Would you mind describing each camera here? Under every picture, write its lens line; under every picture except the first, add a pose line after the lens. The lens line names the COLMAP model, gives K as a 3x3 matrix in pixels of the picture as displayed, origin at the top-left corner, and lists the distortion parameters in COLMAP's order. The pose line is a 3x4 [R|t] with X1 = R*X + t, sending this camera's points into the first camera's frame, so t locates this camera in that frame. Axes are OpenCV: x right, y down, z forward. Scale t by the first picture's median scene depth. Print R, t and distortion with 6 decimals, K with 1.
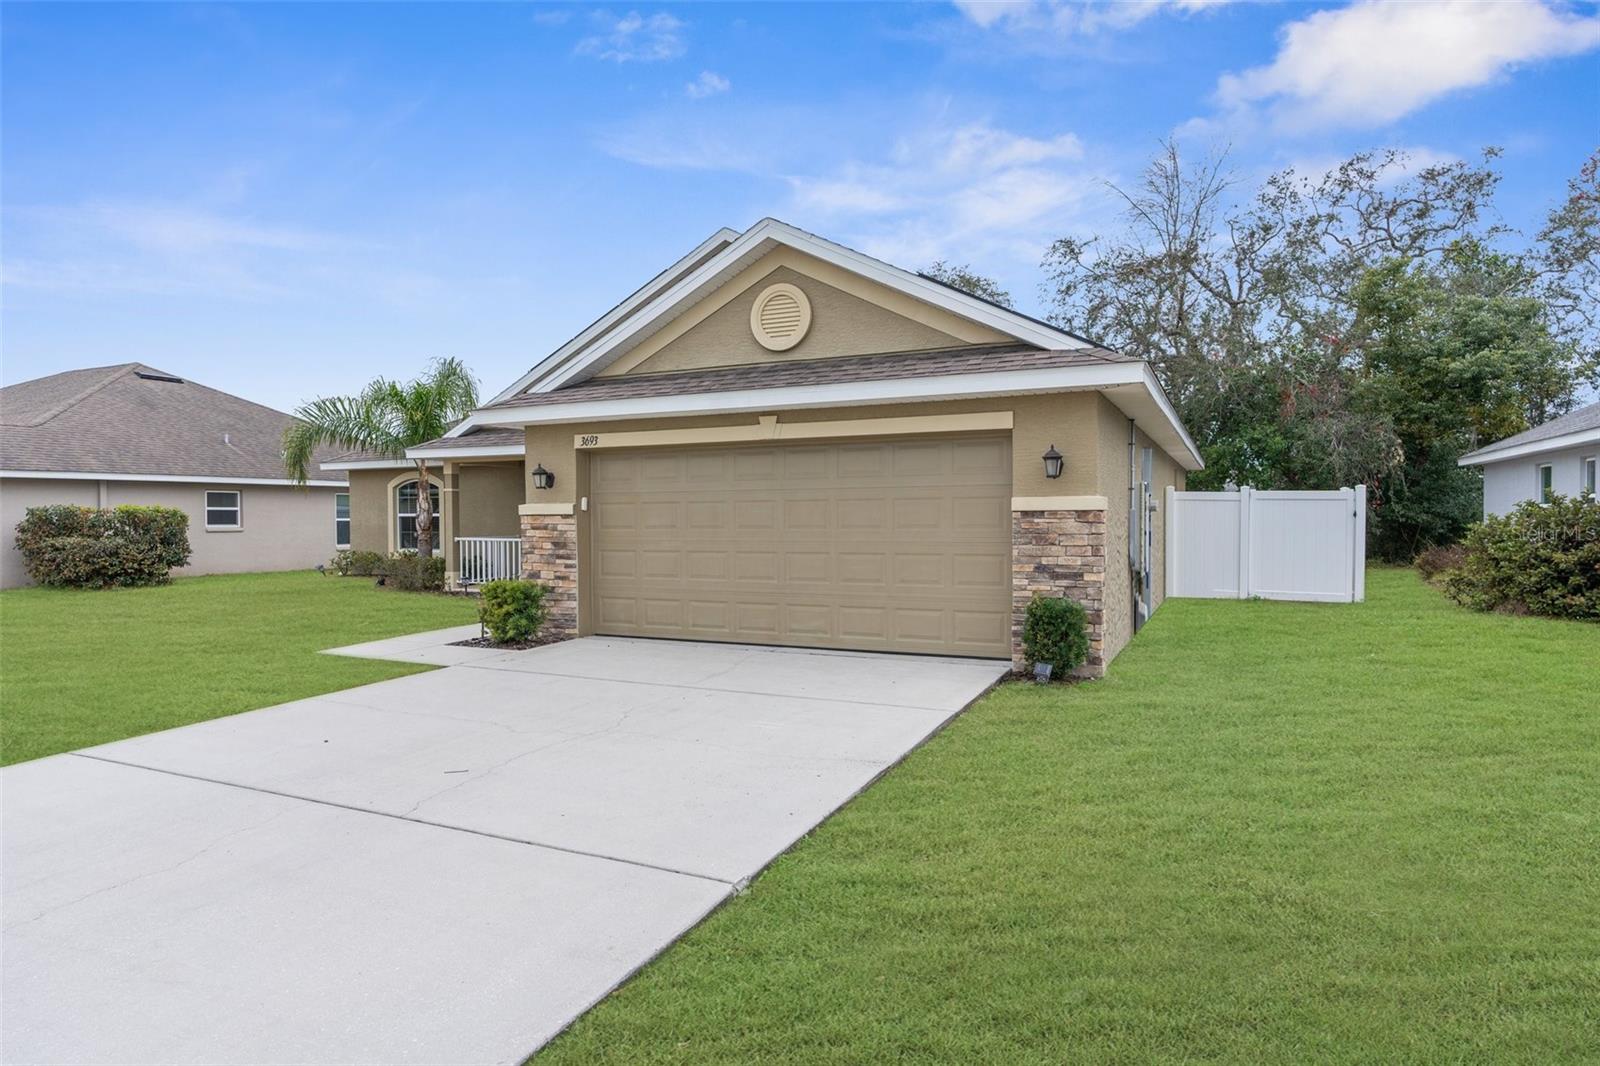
lens RADIAL K [[916.1, 0, 802.9], [0, 916.1, 545.0], [0, 0, 1]] dist [-0.005253, 0.000826]
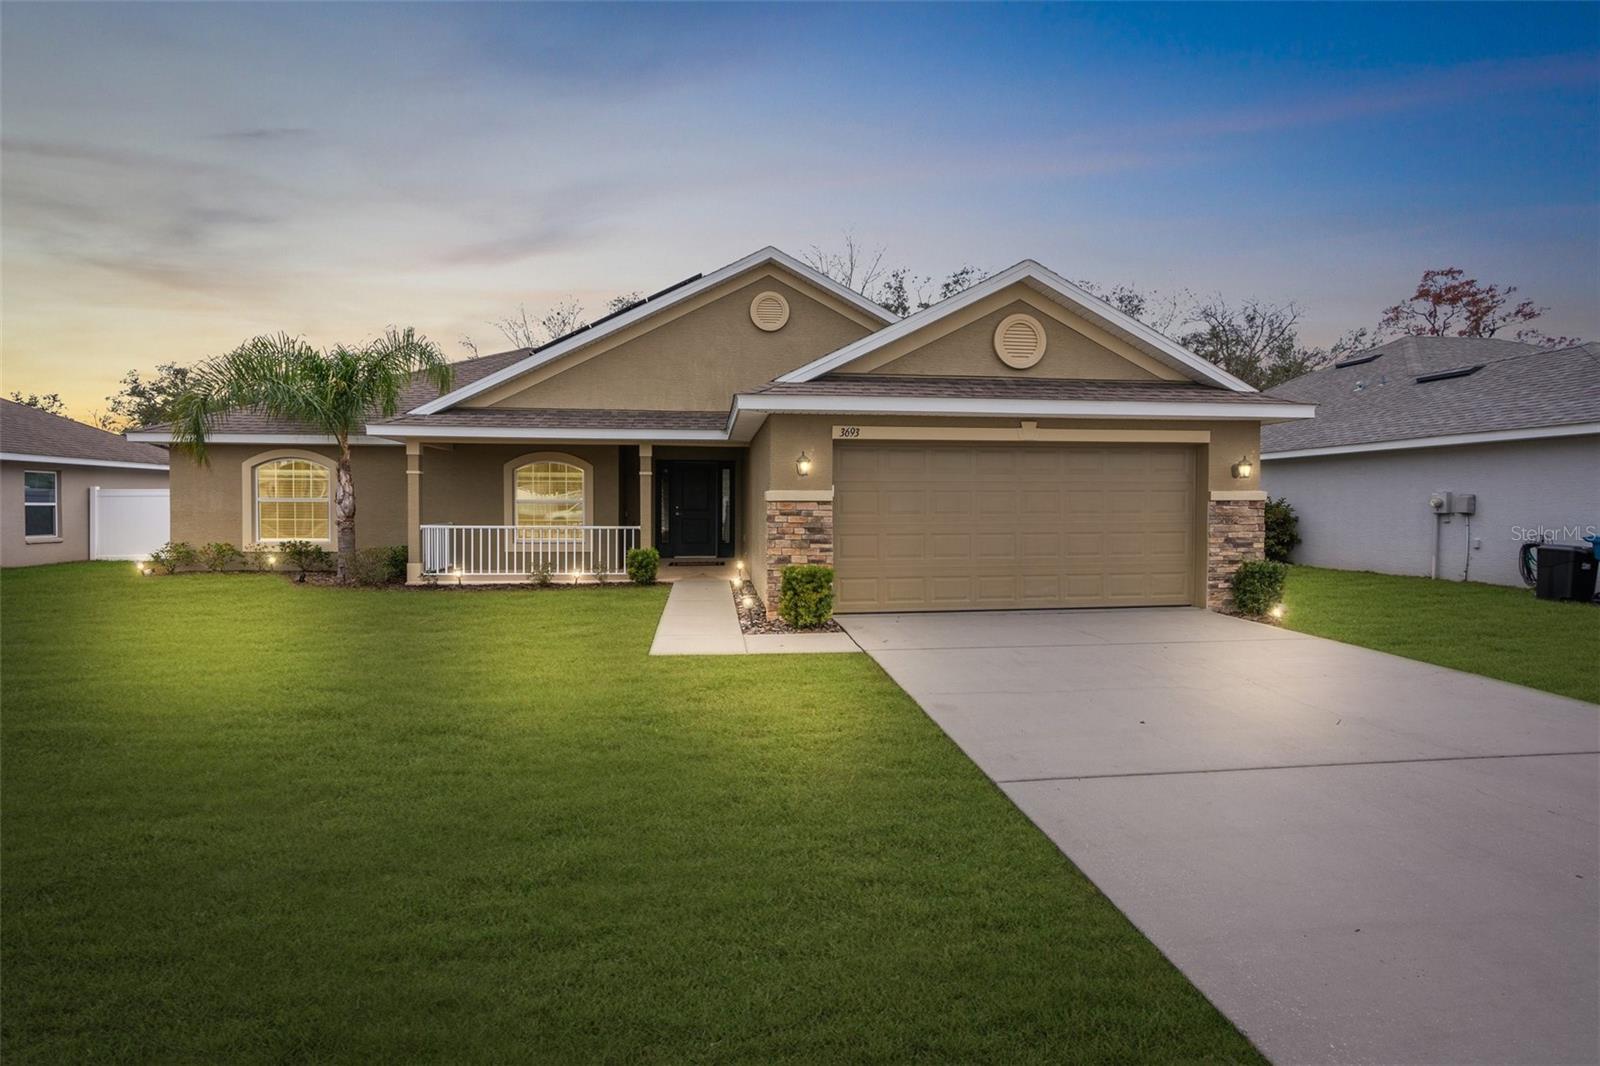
lens RADIAL K [[705.1, 0, 798.6], [0, 705.1, 517.9], [0, 0, 1]] dist [0.003633, -0.000320]
pose [[0.839009, -0.006810, 0.544075, -0.738084], [0.013010, 0.999887, -0.007549, -0.008272], [-0.543962, 0.013412, 0.839003, 0.345334]]
